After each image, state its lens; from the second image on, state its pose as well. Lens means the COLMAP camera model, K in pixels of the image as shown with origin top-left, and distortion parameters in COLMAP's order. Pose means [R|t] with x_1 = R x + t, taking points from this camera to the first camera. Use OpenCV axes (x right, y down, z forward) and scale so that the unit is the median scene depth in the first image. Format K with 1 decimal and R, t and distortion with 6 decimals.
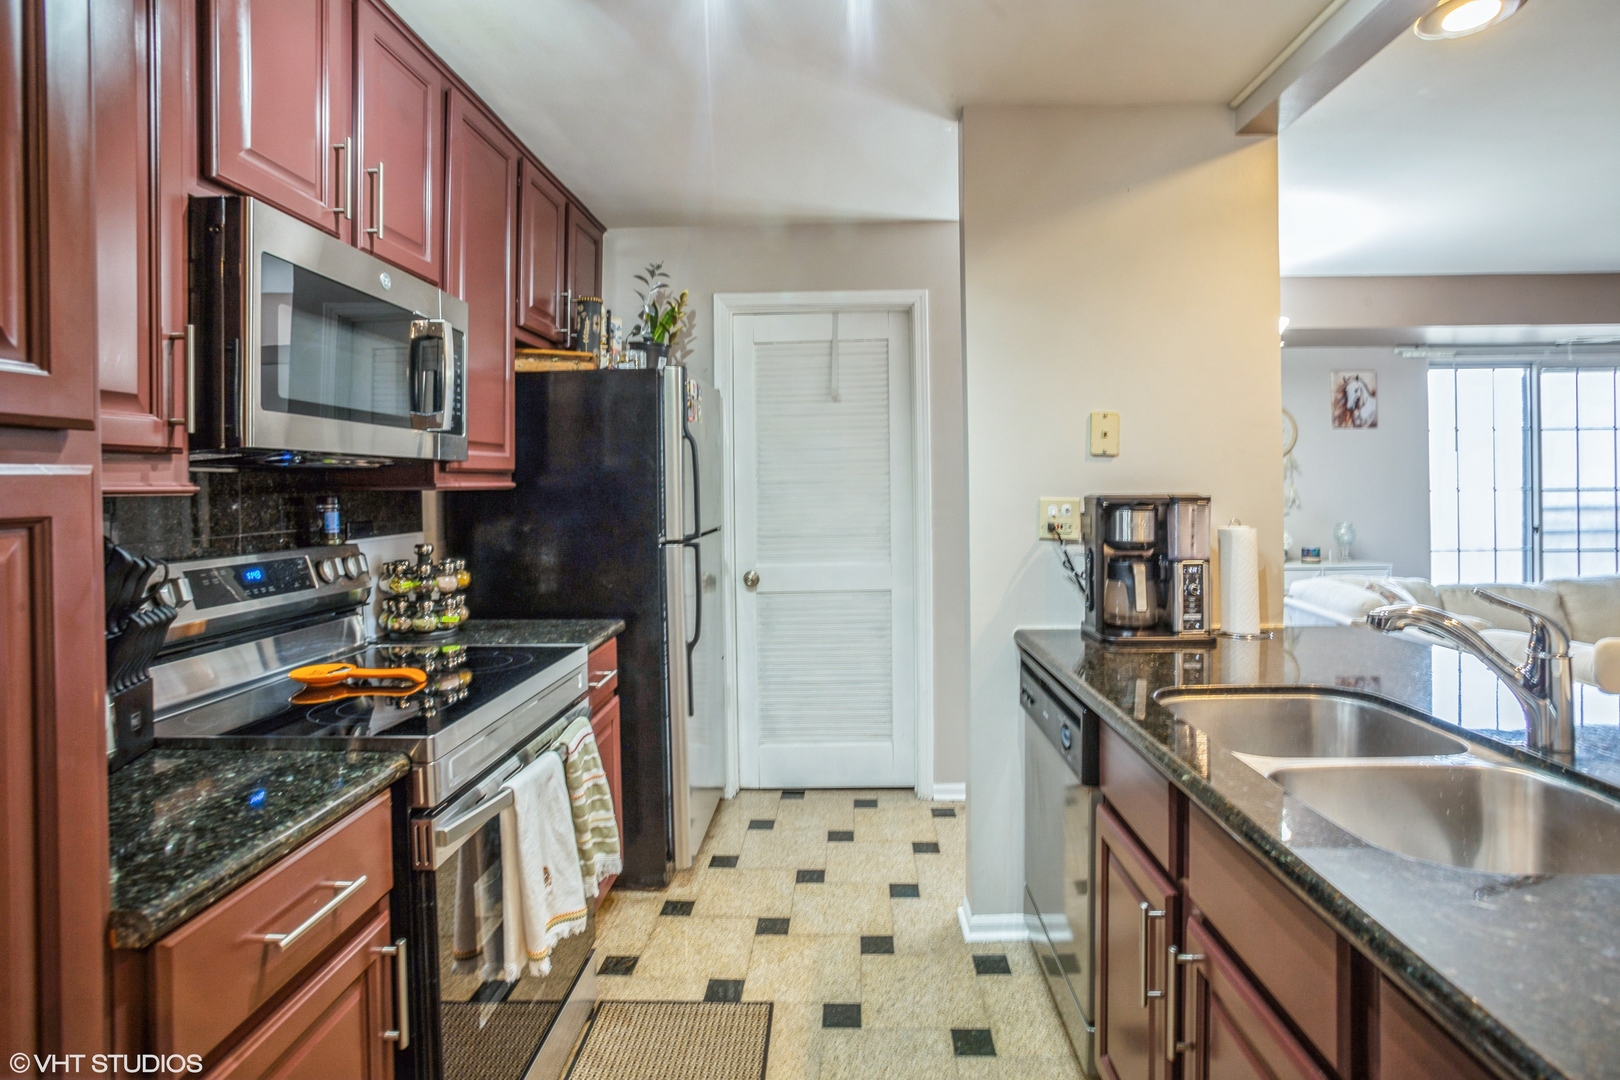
lens RADIAL K [[800.2, 0, 827.2], [0, 800.2, 484.2], [0, 0, 1]] dist [-0.076636, 0.035899]
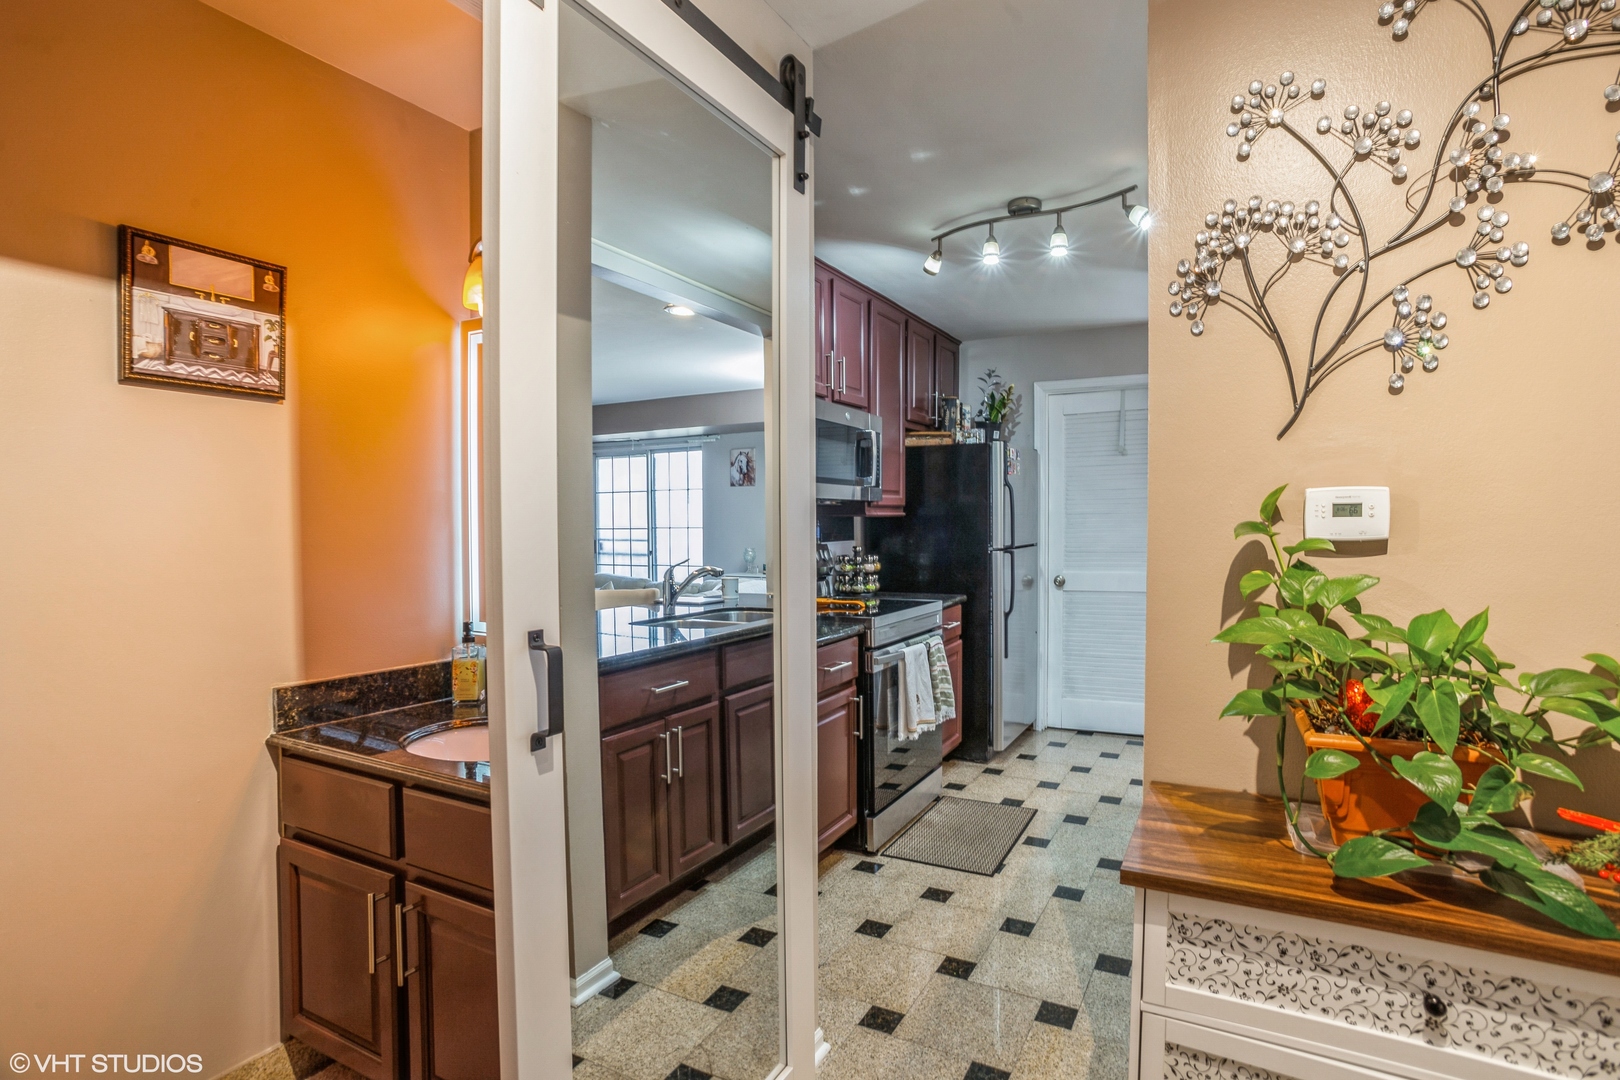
lens RADIAL K [[803.1, 0, 837.0], [0, 803.1, 541.0], [0, 0, 1]] dist [-0.070830, 0.031625]
pose [[0.899712, 0.019354, -0.436054, 0.191056], [-0.004849, 0.999398, 0.034353, 0.000277], [0.436457, -0.028793, 0.899265, -0.517904]]
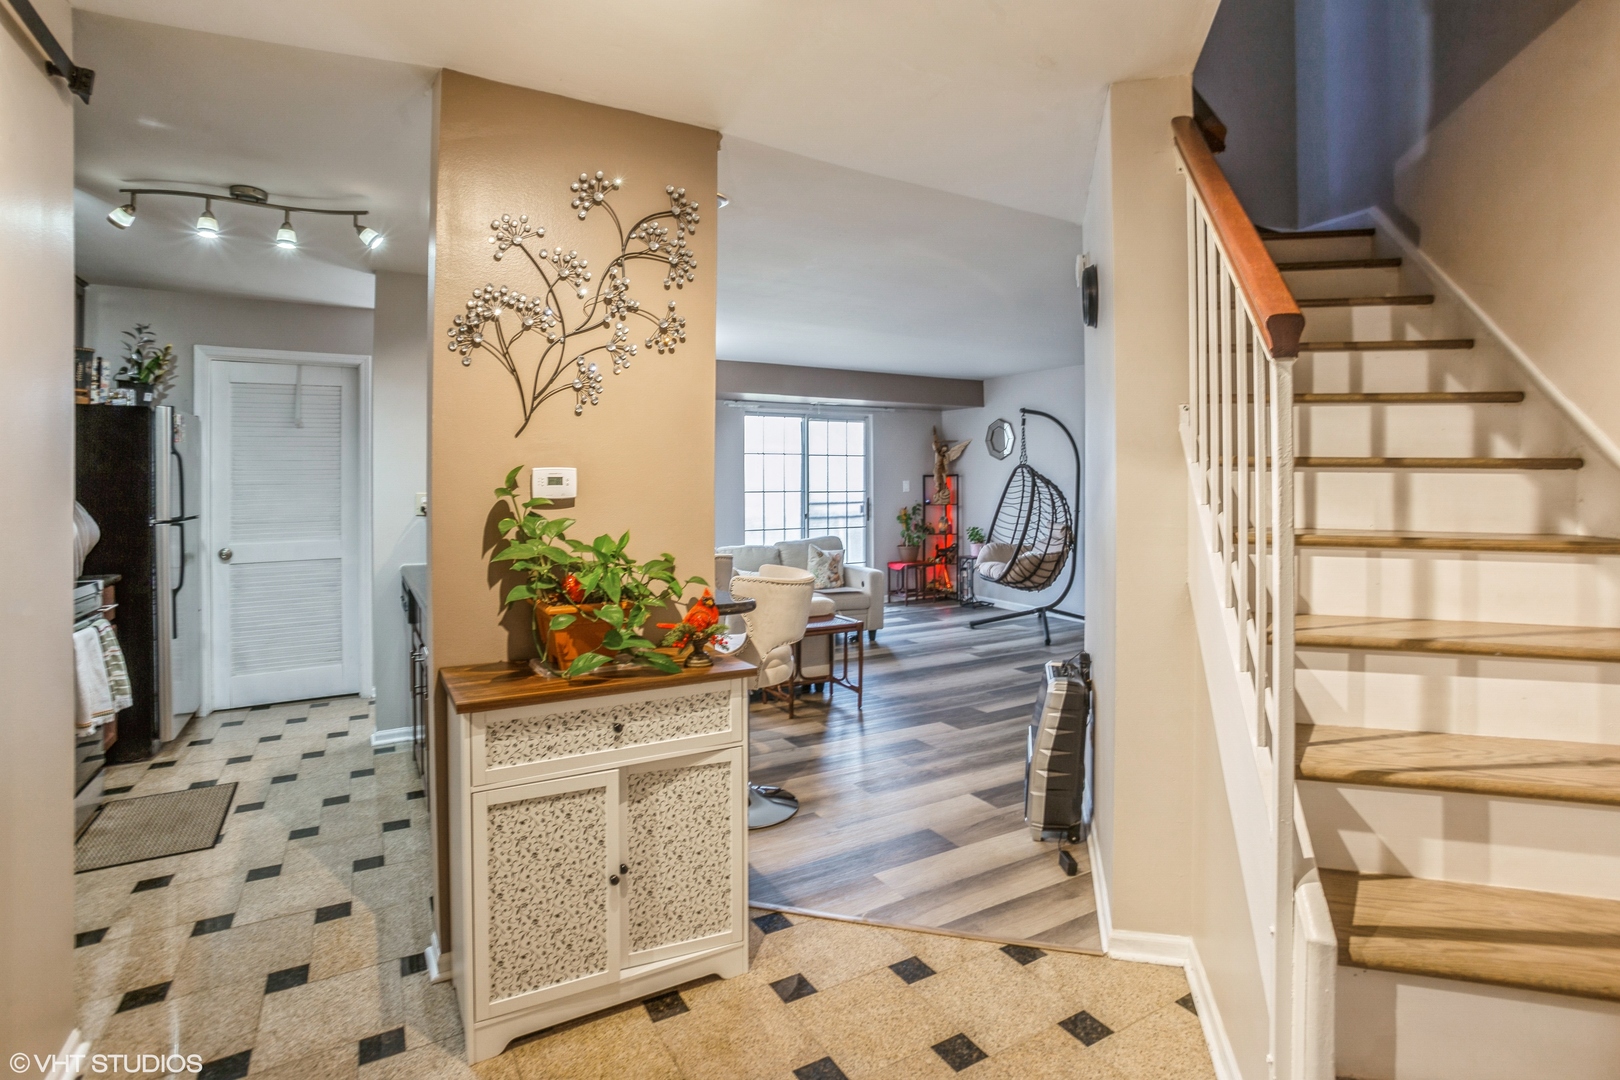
lens RADIAL K [[800.2, 0, 827.2], [0, 800.2, 484.2], [0, 0, 1]] dist [-0.076636, 0.035899]
pose [[0.846073, 0.007533, 0.533014, 0.079543], [-0.004665, 0.999966, -0.006728, 0.003329], [-0.533047, 0.003206, 0.846079, -0.763032]]
